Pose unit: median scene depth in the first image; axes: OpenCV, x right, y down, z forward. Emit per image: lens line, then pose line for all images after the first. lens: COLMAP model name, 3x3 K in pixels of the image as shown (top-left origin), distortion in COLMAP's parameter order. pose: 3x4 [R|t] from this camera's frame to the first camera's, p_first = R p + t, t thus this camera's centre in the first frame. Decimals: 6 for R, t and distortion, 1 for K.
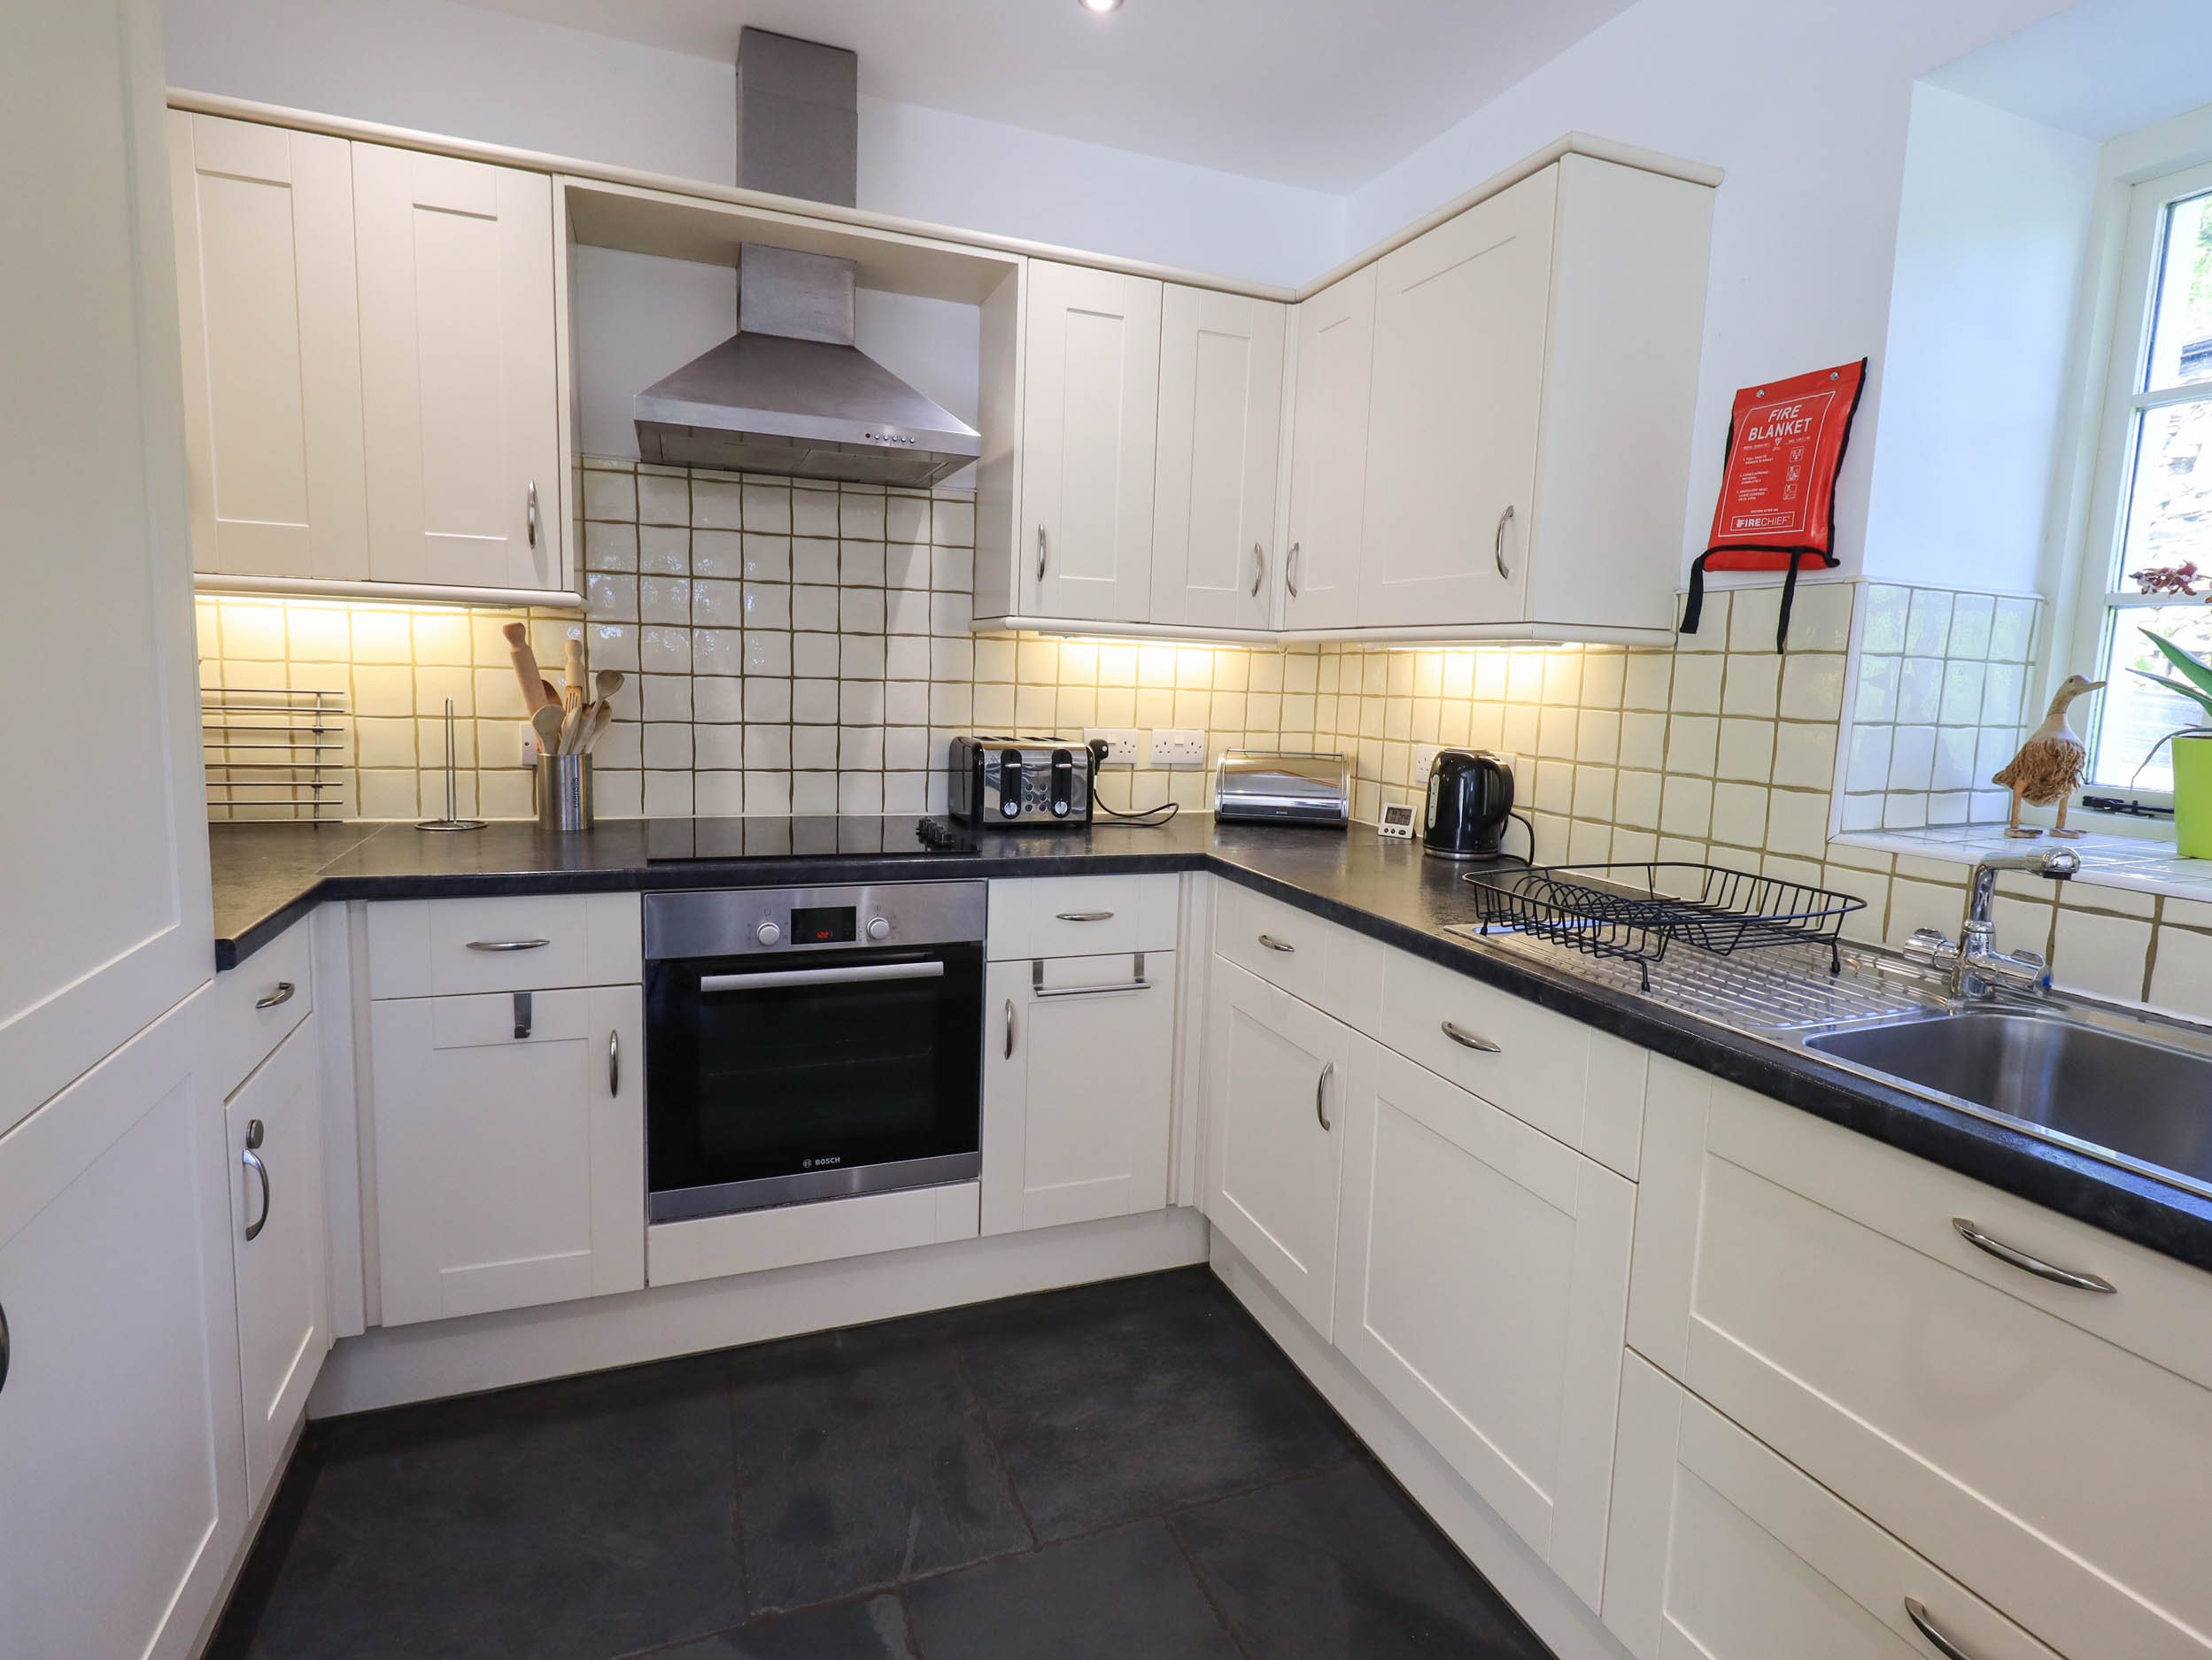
lens RADIAL K [[1153.1, 0, 1122.0], [0, 1153.1, 798.8], [0, 0, 1]] dist [0.003262, 0.000727]
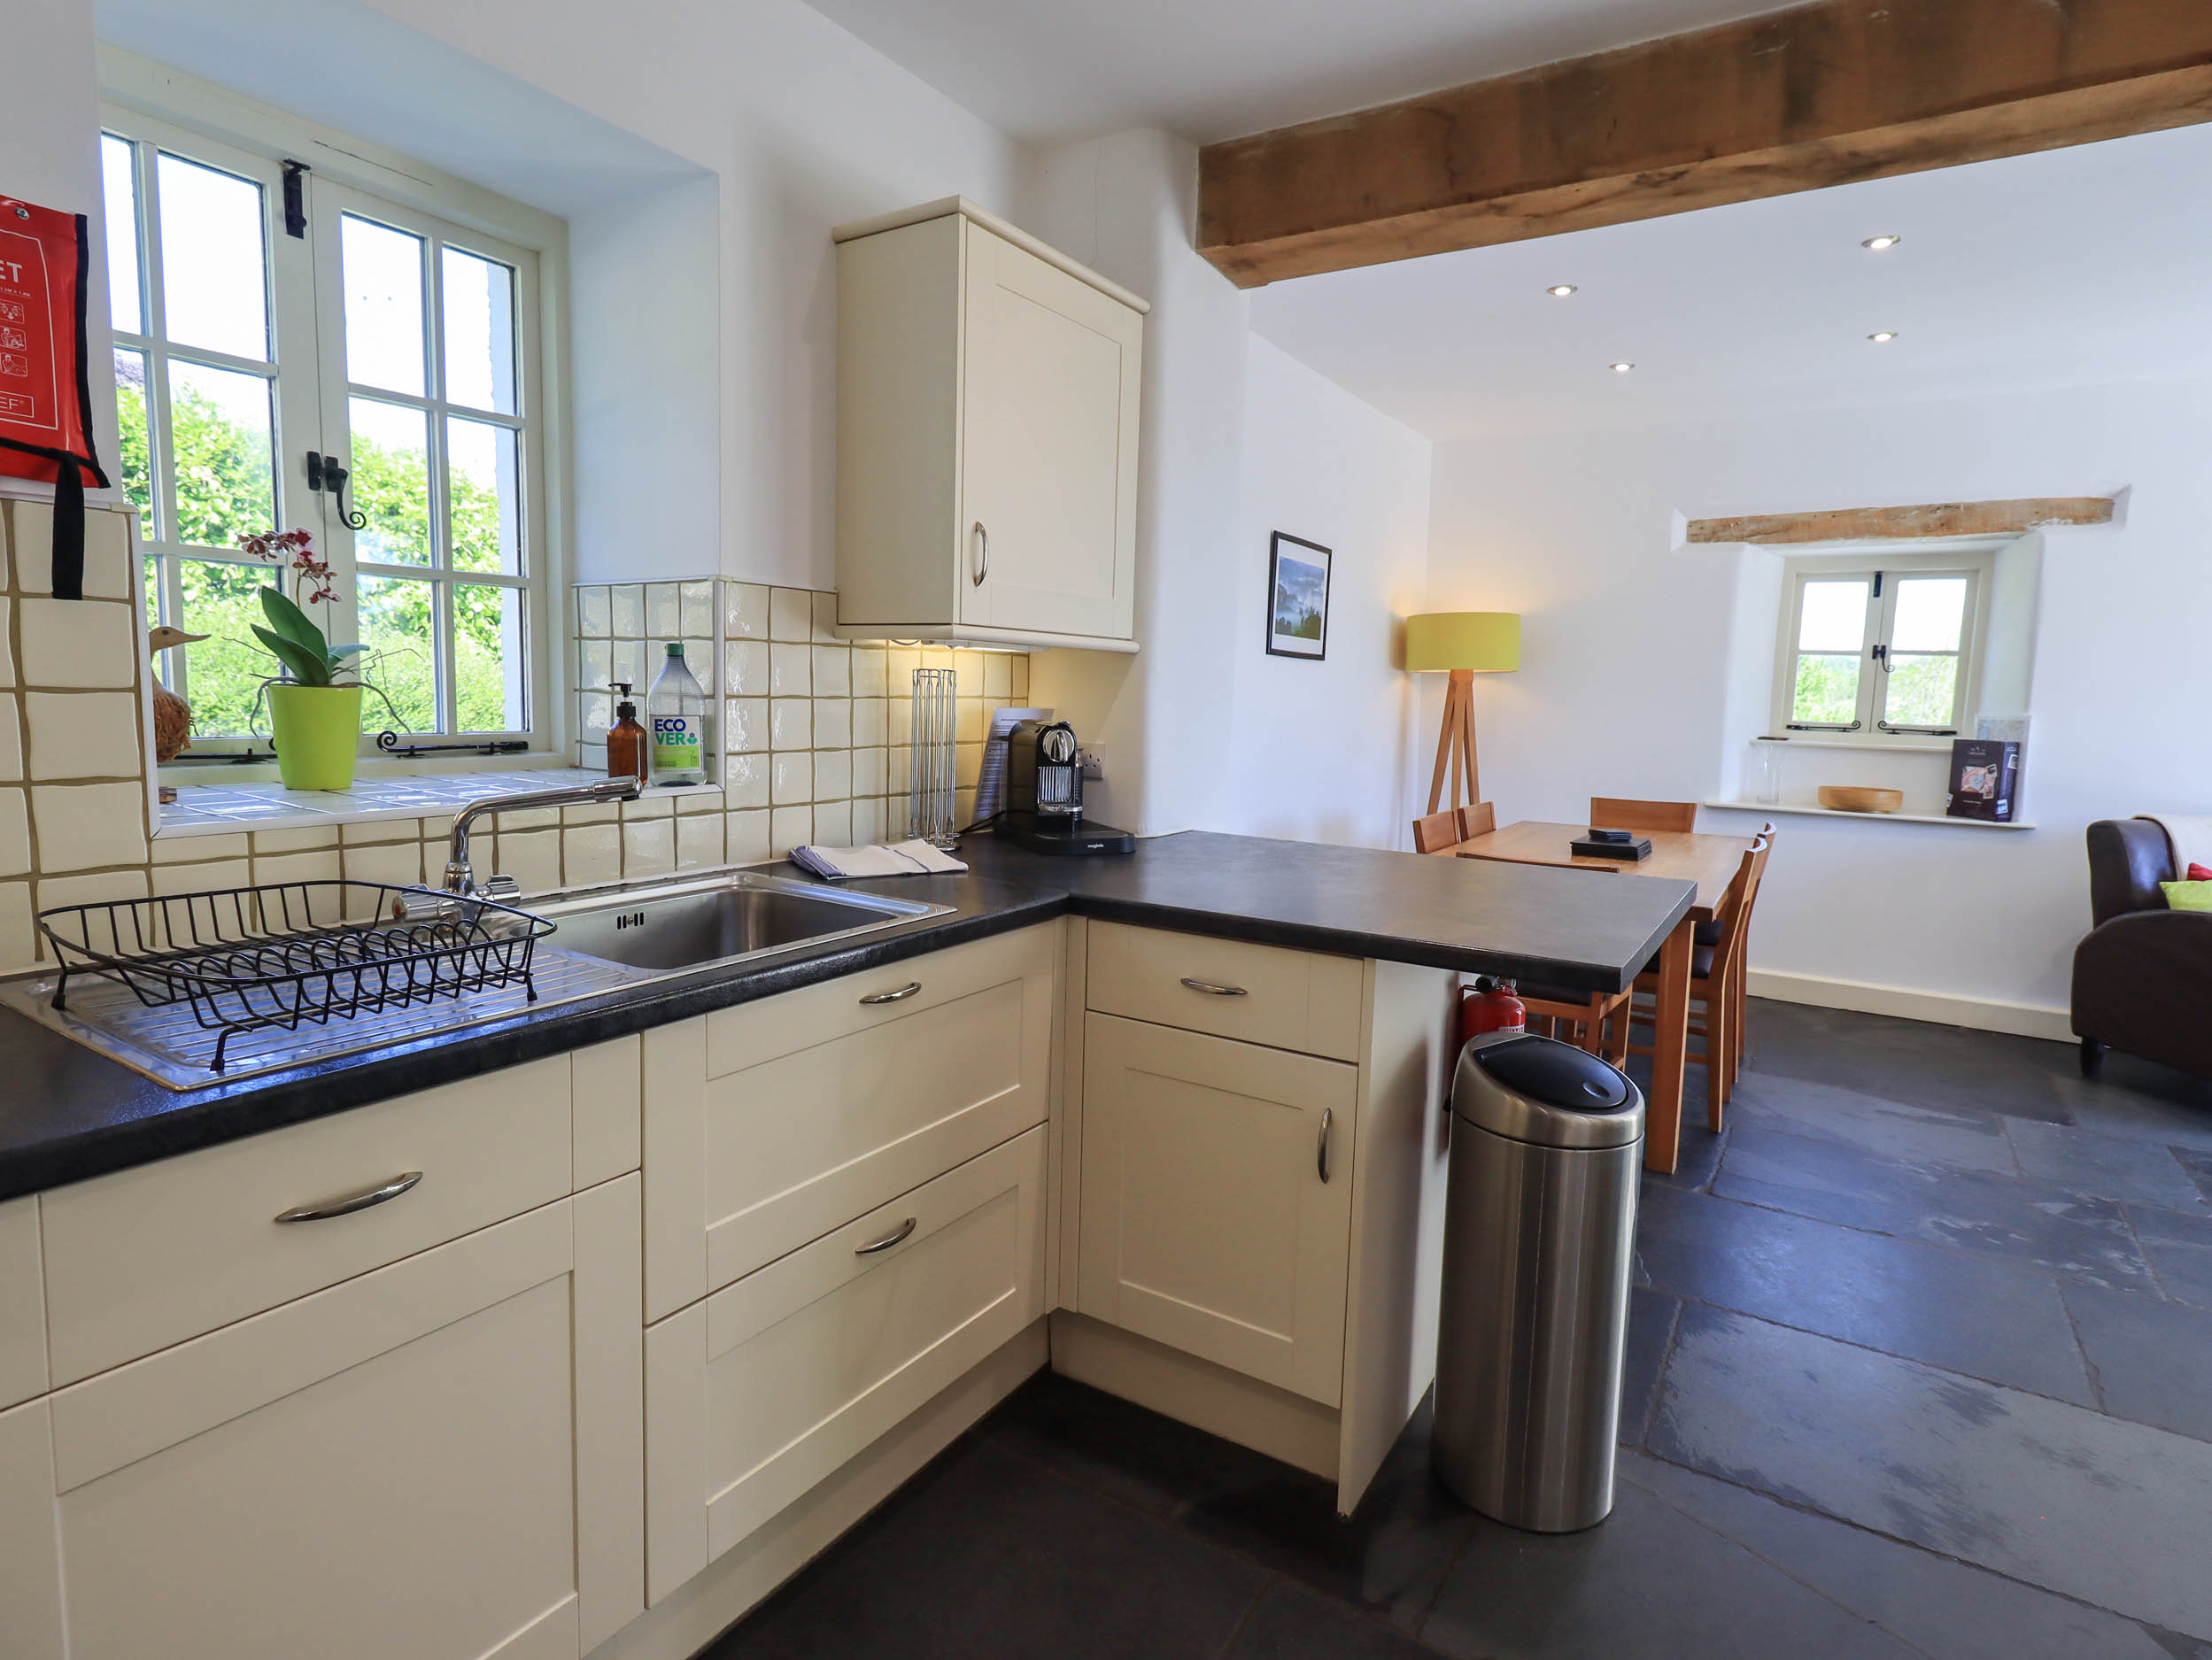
lens RADIAL K [[1153.1, 0, 1122.0], [0, 1153.1, 798.8], [0, 0, 1]] dist [0.003262, 0.000727]
pose [[-0.583979, -0.132442, 0.800892, -0.389312], [0.040121, 0.980686, 0.191429, -0.108039], [-0.810777, 0.143923, -0.567386, 0.838953]]
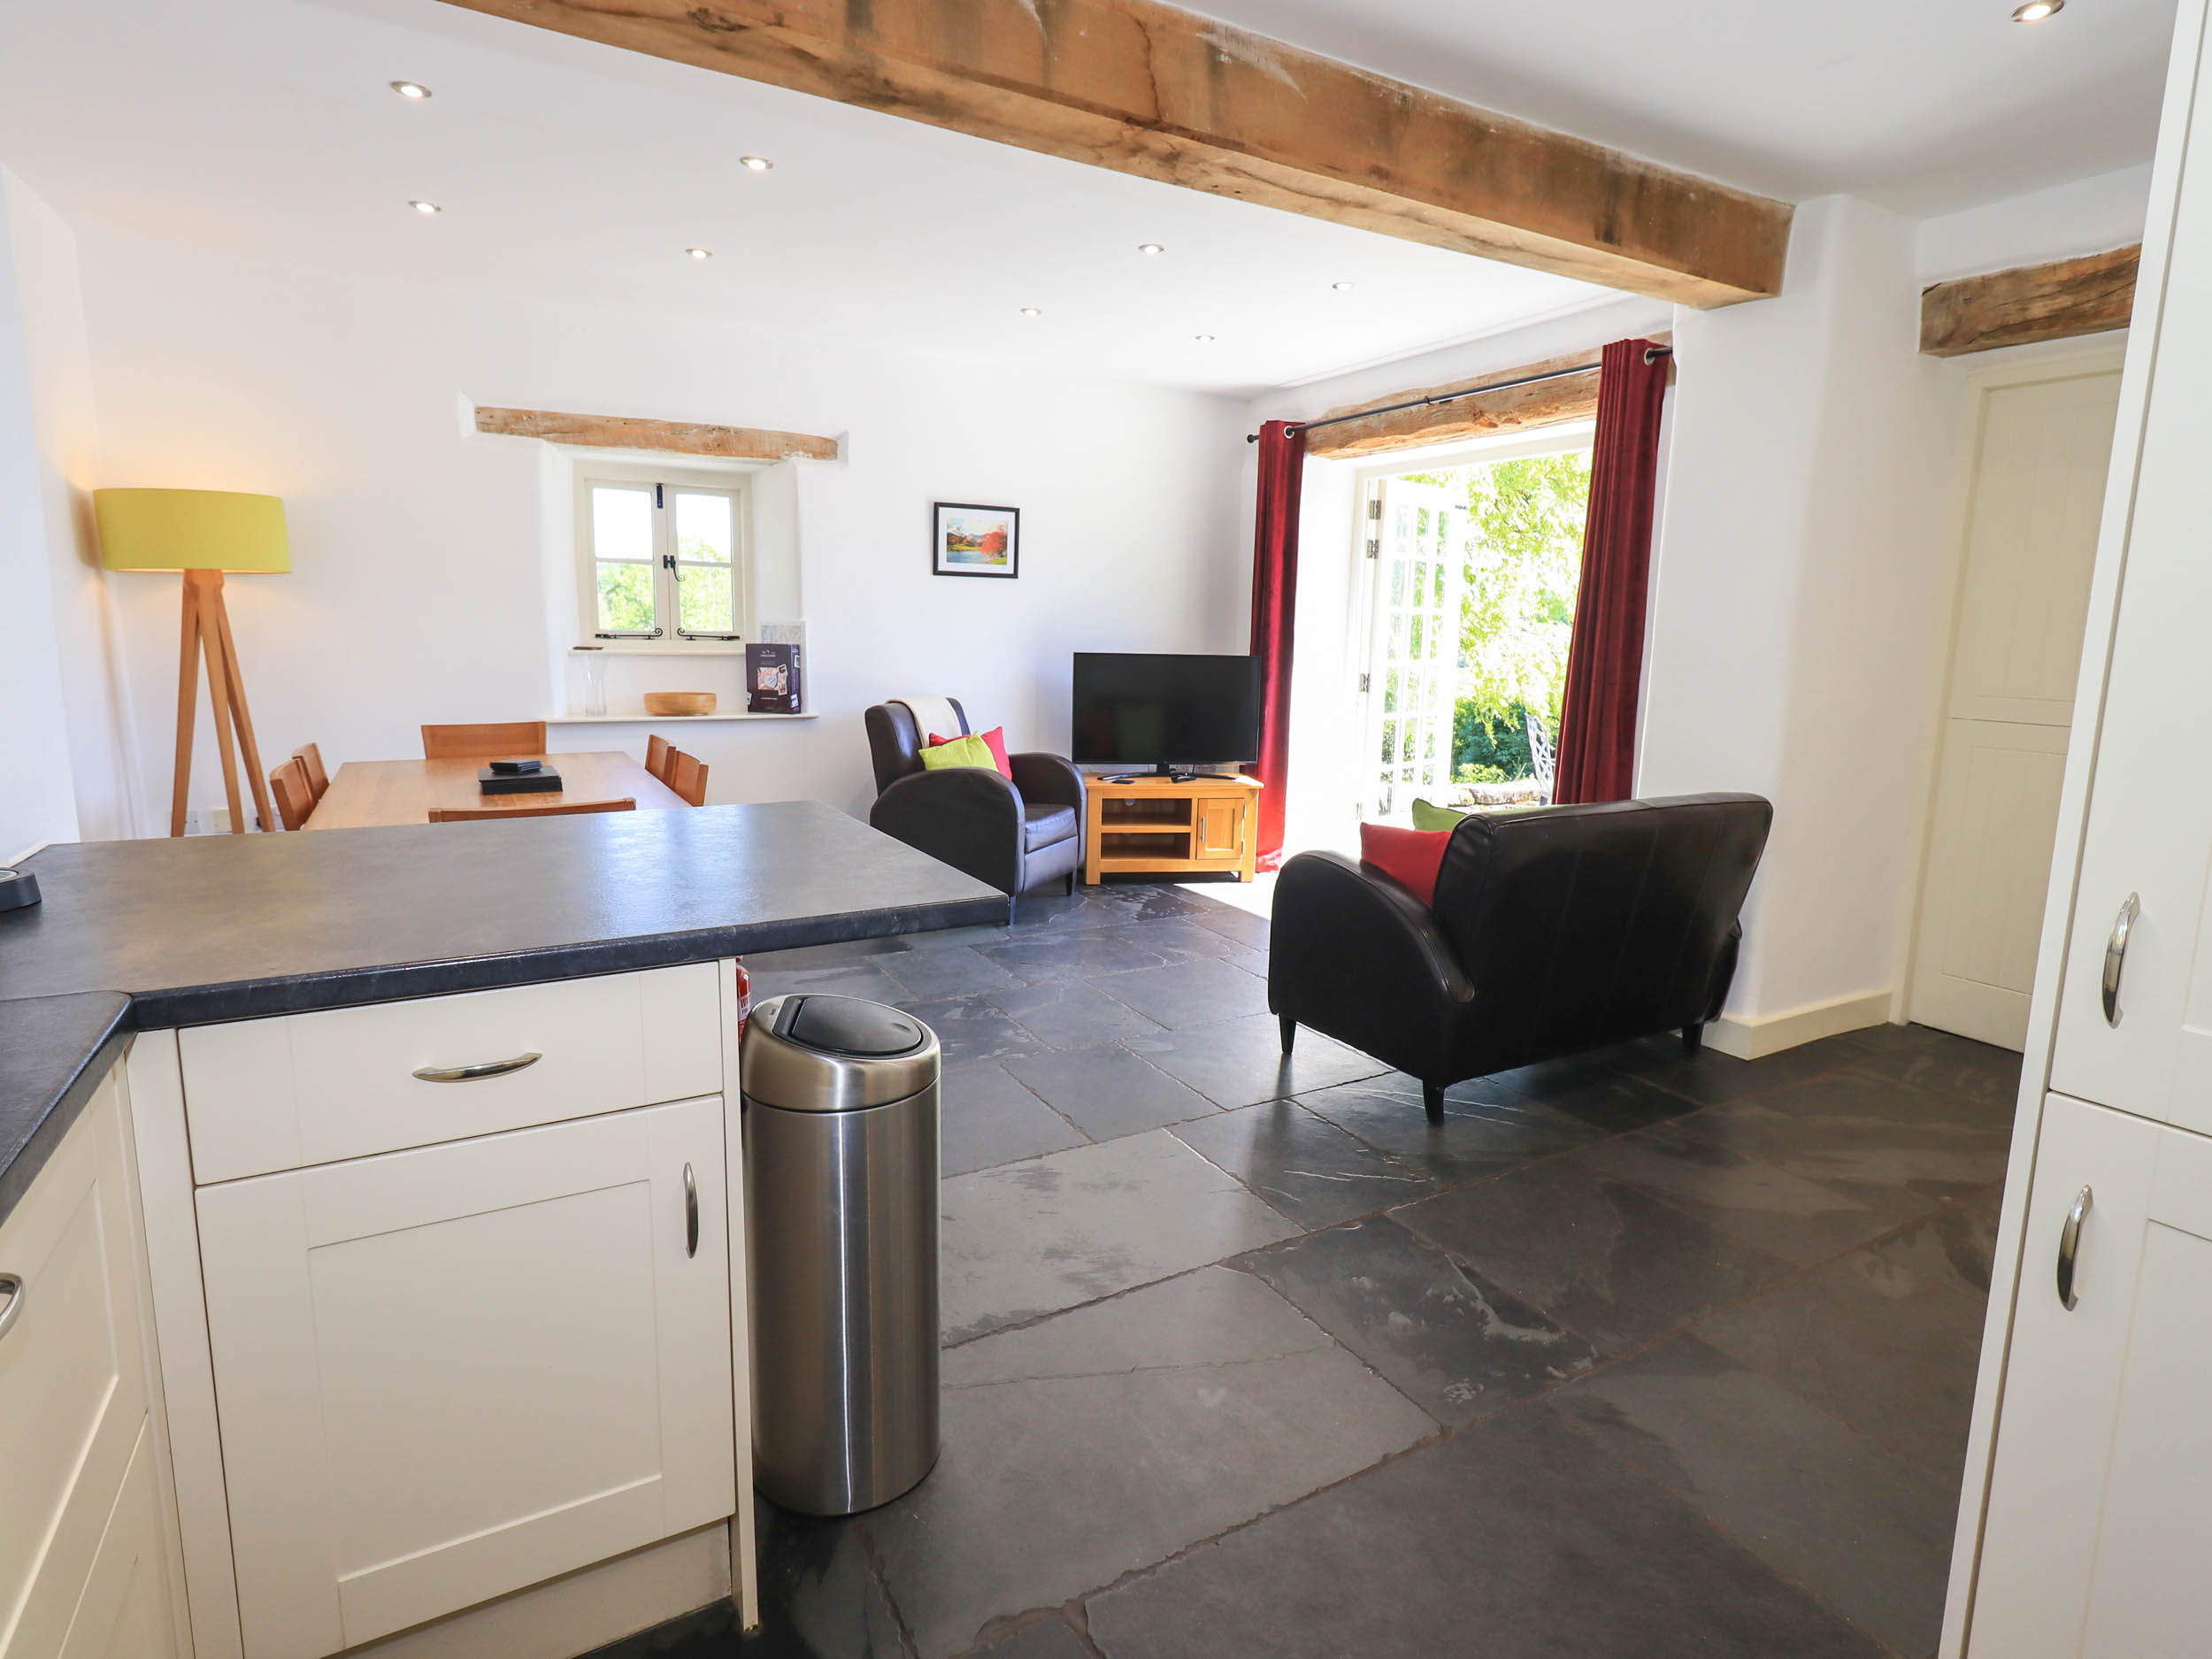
lens RADIAL K [[1180.8, 0, 1116.2], [0, 1180.8, 800.9], [0, 0, 1]] dist [0.004972, 0.000332]
pose [[-0.988415, -0.036703, -0.147272, 0.096650], [-0.073039, 0.965602, 0.249557, -0.094513], [0.133046, 0.257422, -0.957096, 0.890425]]
